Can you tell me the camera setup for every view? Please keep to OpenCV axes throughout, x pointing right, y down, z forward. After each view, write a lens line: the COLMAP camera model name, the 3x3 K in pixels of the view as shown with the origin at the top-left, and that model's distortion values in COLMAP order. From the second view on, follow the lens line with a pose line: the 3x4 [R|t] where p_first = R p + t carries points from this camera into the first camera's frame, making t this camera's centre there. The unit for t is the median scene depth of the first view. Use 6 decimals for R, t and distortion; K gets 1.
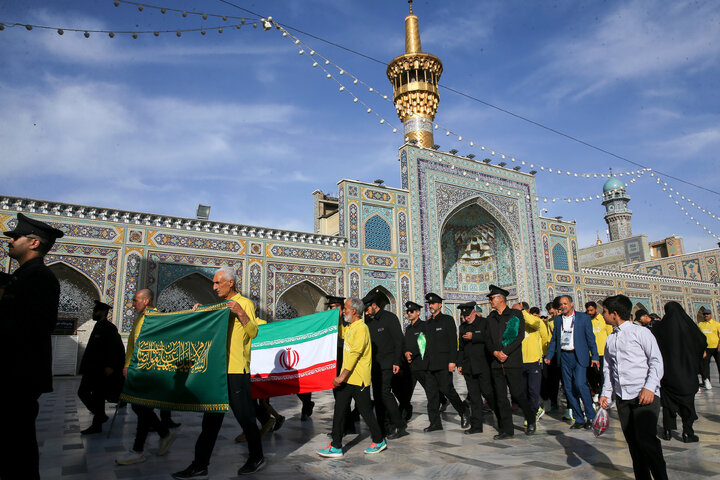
lens RADIAL K [[483.2, 0, 360.0], [0, 483.2, 240.0], [0, 0, 1]] dist [-0.082083, 0.056655]
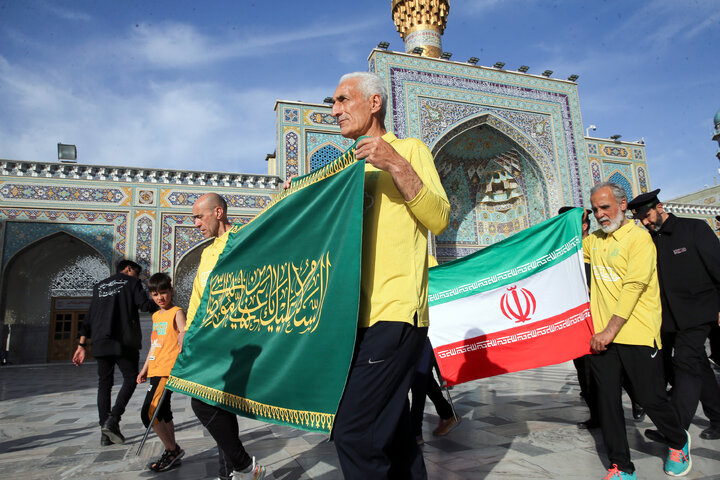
lens RADIAL K [[483.2, 0, 360.0], [0, 483.2, 240.0], [0, 0, 1]] dist [-0.082083, 0.056655]
pose [[0.978371, -0.063308, -0.196931, 0.180573], [0.072835, 0.996480, 0.041509, 0.055205], [0.193610, -0.054955, 0.979538, 0.227039]]
